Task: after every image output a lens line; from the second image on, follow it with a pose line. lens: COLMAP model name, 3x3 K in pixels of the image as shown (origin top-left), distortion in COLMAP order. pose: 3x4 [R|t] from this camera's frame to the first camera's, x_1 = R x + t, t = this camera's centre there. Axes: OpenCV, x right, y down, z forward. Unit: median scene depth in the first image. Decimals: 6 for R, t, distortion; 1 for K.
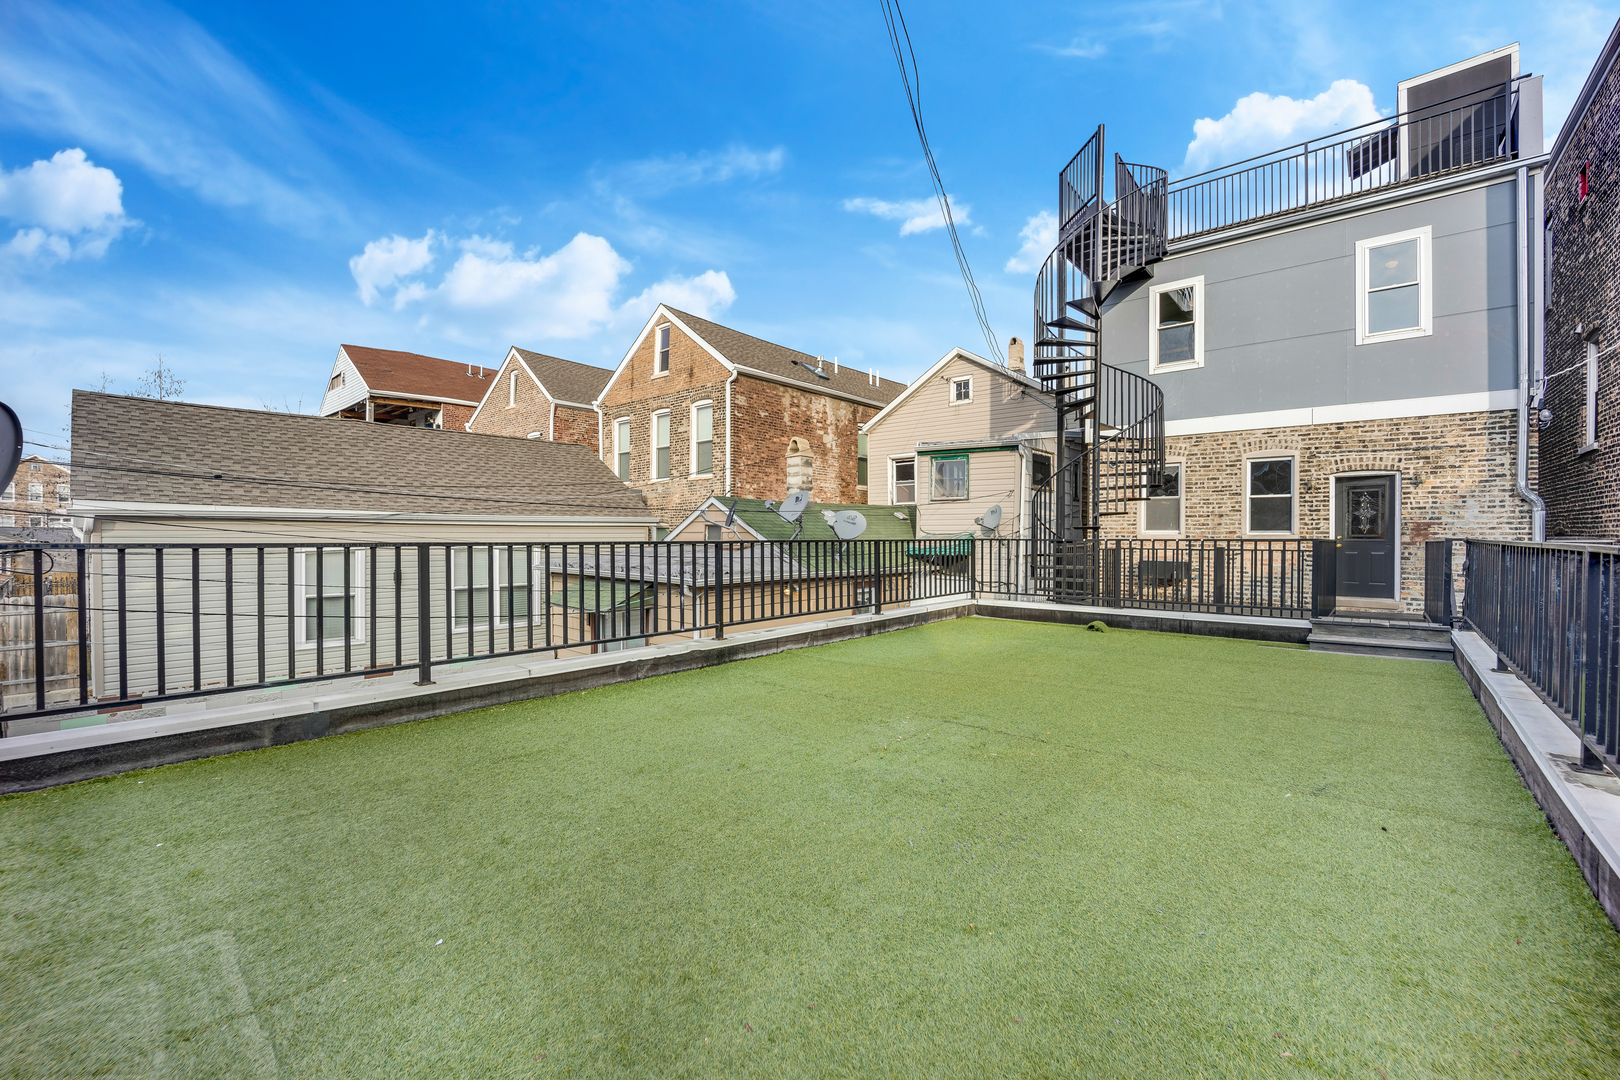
lens RADIAL K [[675.2, 0, 810.0], [0, 675.2, 540.0], [0, 0, 1]] dist [-0.002082, -0.000005]
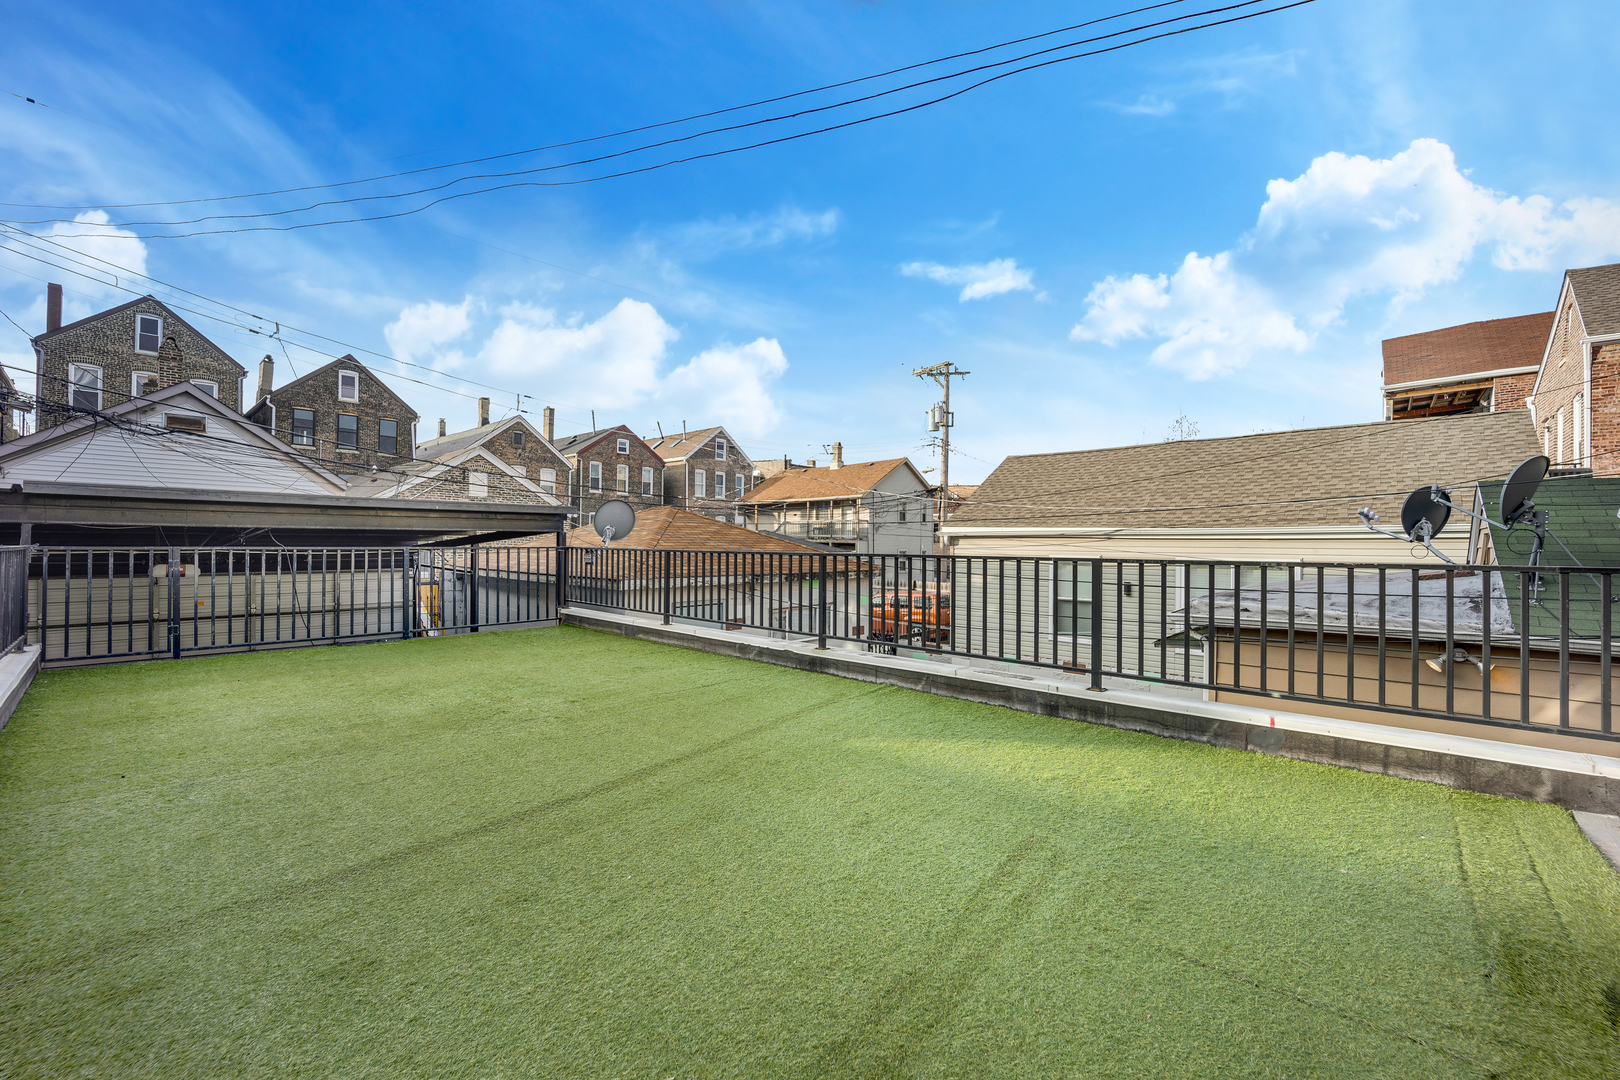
lens RADIAL K [[675.2, 0, 810.0], [0, 675.2, 540.0], [0, 0, 1]] dist [-0.002082, -0.000005]
pose [[-0.052579, -0.011141, -0.998555, 0.624733], [-0.017159, 0.999800, -0.010252, -0.005122], [0.998469, 0.016595, -0.052760, 0.725282]]
